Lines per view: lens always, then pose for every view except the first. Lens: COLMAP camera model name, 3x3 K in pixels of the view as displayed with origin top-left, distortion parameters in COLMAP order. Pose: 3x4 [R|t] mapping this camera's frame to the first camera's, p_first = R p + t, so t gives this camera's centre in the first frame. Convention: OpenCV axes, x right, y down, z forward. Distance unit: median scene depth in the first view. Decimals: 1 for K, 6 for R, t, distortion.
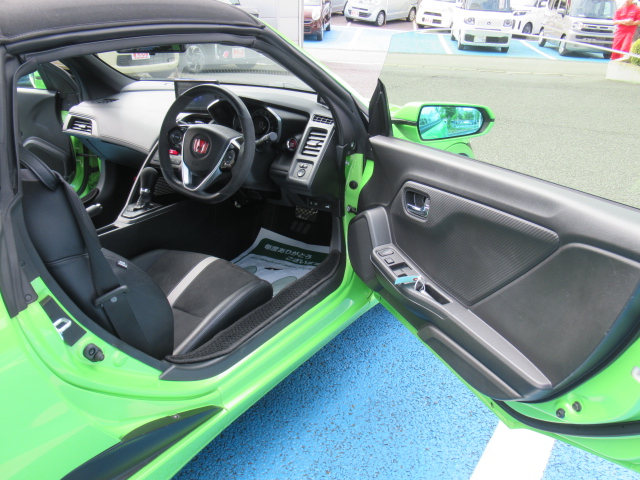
lens RADIAL K [[668.0, 0, 318.6], [0, 668.0, 241.0], [0, 0, 1]] dist [-0.009980, 0.000000]
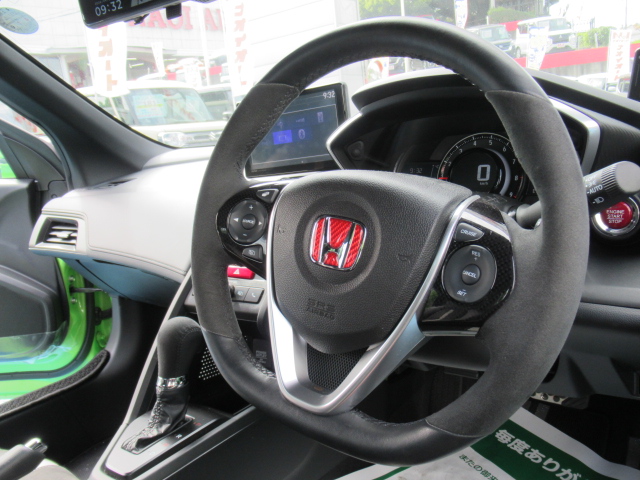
lens RADIAL K [[668.0, 0, 320.7], [0, 668.0, 240.7], [0, 0, 1]] dist [-0.009980, 0.000000]
pose [[0.991454, -0.083749, -0.100021, -0.132979], [0.066112, 0.983535, -0.168189, -0.083410], [0.112460, 0.160140, 0.980667, 0.626193]]
